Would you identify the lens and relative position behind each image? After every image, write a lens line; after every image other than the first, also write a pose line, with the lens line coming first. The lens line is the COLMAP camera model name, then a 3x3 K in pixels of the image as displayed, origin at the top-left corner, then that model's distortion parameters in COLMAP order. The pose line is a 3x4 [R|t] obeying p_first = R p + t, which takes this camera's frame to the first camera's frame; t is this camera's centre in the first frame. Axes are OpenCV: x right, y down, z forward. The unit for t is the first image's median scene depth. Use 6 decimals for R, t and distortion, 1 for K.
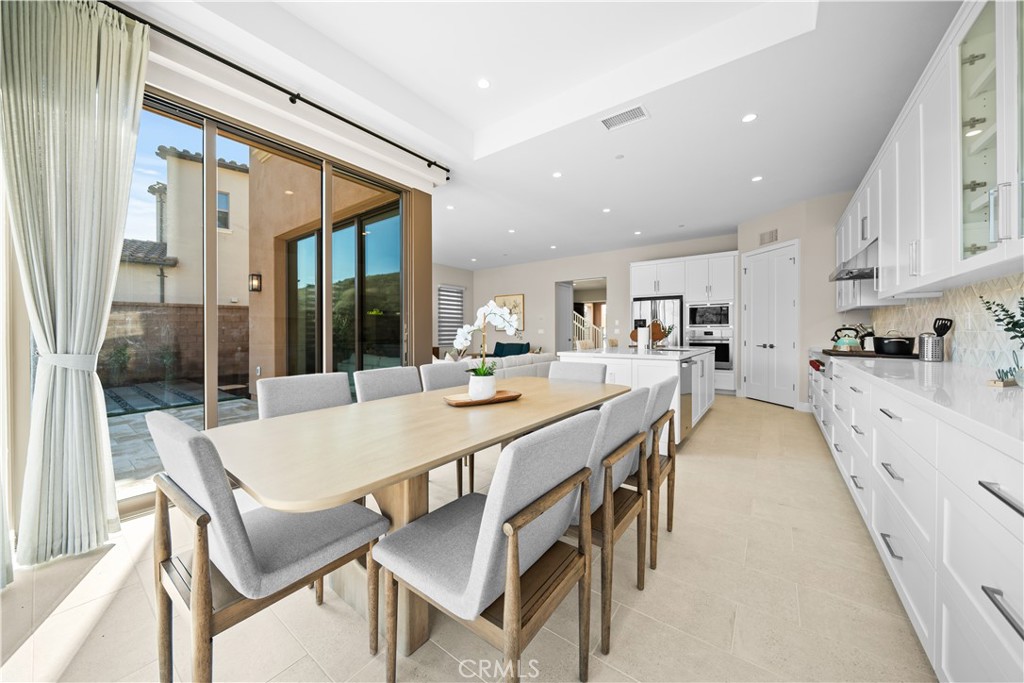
lens RADIAL K [[348.6, 0, 510.4], [0, 348.6, 333.0], [0, 0, 1]] dist [-0.009144, 0.000199]
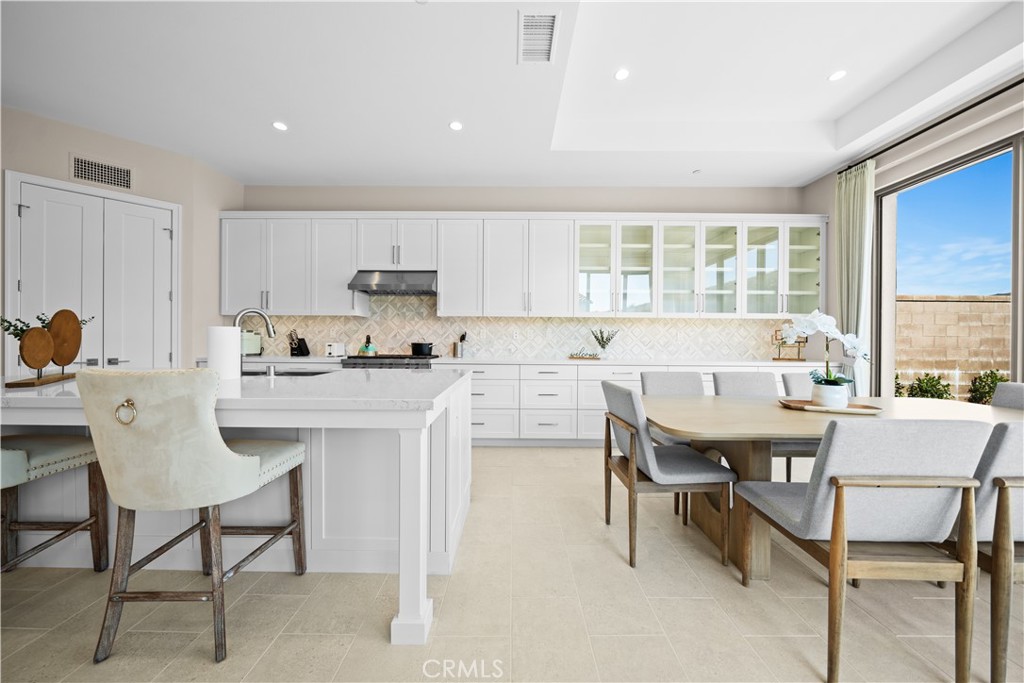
lens RADIAL K [[348.6, 0, 507.9], [0, 348.6, 341.9], [0, 0, 1]] dist [-0.009144, 0.000199]
pose [[-0.594100, -0.007815, 0.804353, -0.102054], [-0.004221, 0.999969, 0.006597, -0.001671], [-0.804380, 0.000524, -0.594115, 0.689515]]
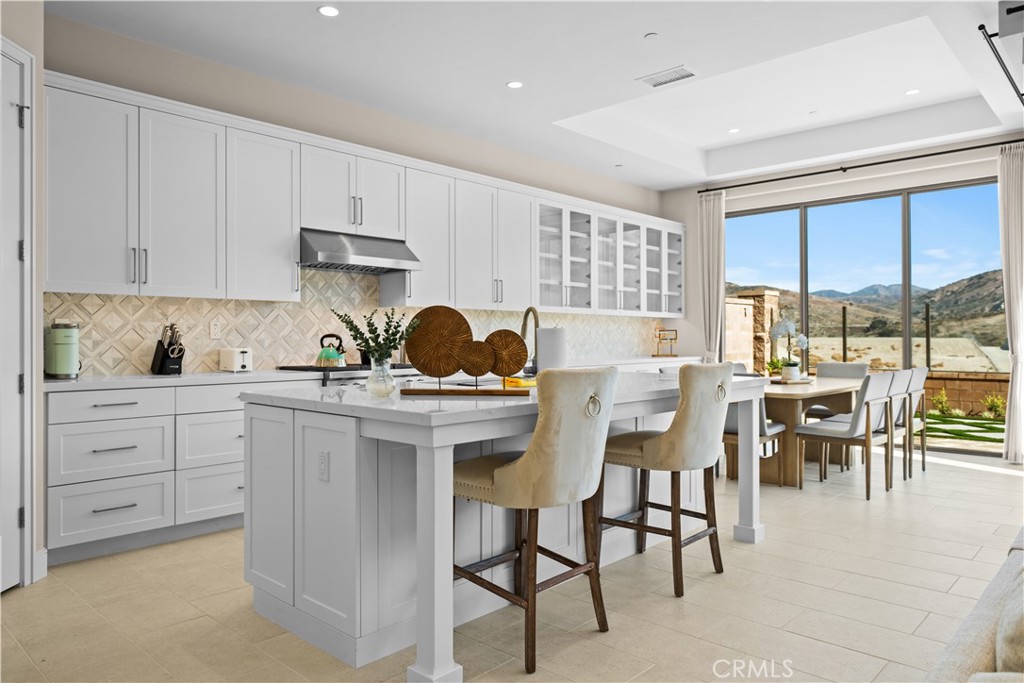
lens RADIAL K [[686.8, 0, 513.9], [0, 686.8, 331.4], [0, 0, 1]] dist [-0.006524, -0.008193]
pose [[-0.994291, 0.003466, 0.106648, 0.239579], [0.002731, 0.999972, -0.007035, -0.005554], [-0.106669, -0.006703, -0.994272, 1.234714]]
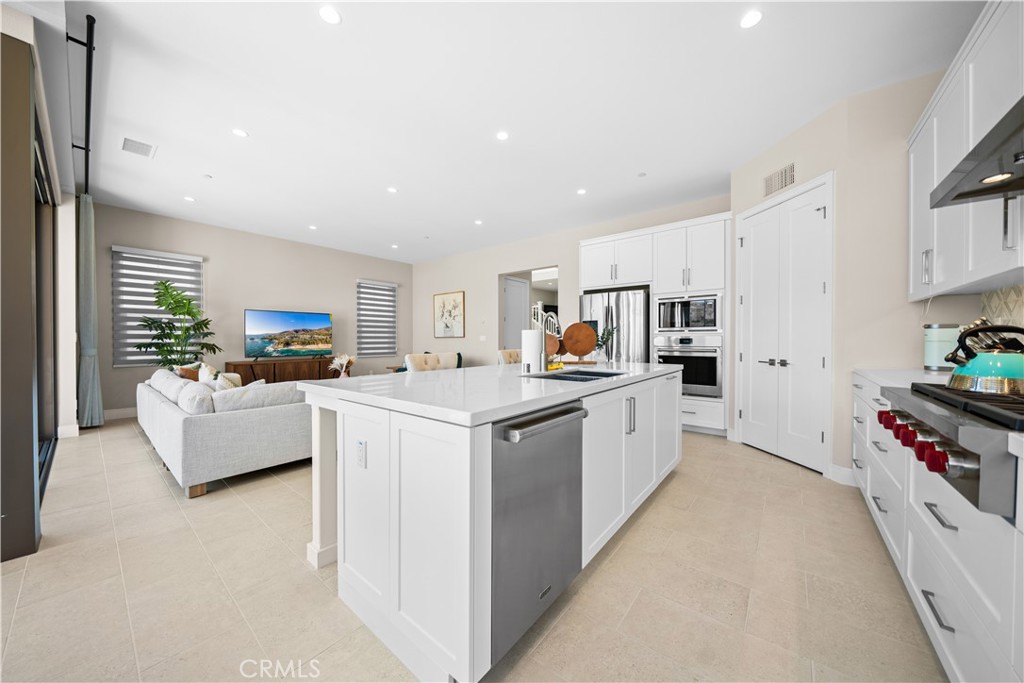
lens RADIAL K [[348.6, 0, 511.5], [0, 348.6, 343.1], [0, 0, 1]] dist [-0.009144, 0.000199]
pose [[0.999704, -0.000059, -0.024322, 0.257362], [0.000254, 0.999968, 0.008008, -0.000409], [0.024321, -0.008011, 0.999672, 0.336803]]
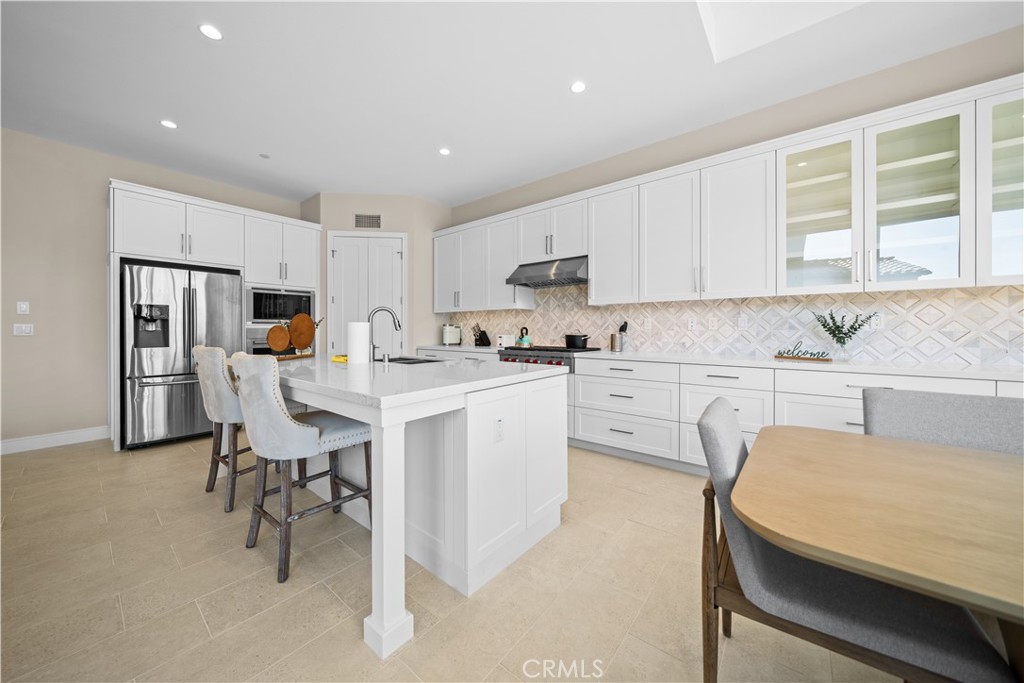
lens RADIAL K [[348.6, 0, 510.1], [0, 348.6, 333.1], [0, 0, 1]] dist [-0.009144, 0.000199]
pose [[0.034404, -0.006335, 0.999388, -0.094951], [0.002246, 0.999978, 0.006262, -0.001730], [-0.999405, 0.002029, 0.034418, 0.533817]]
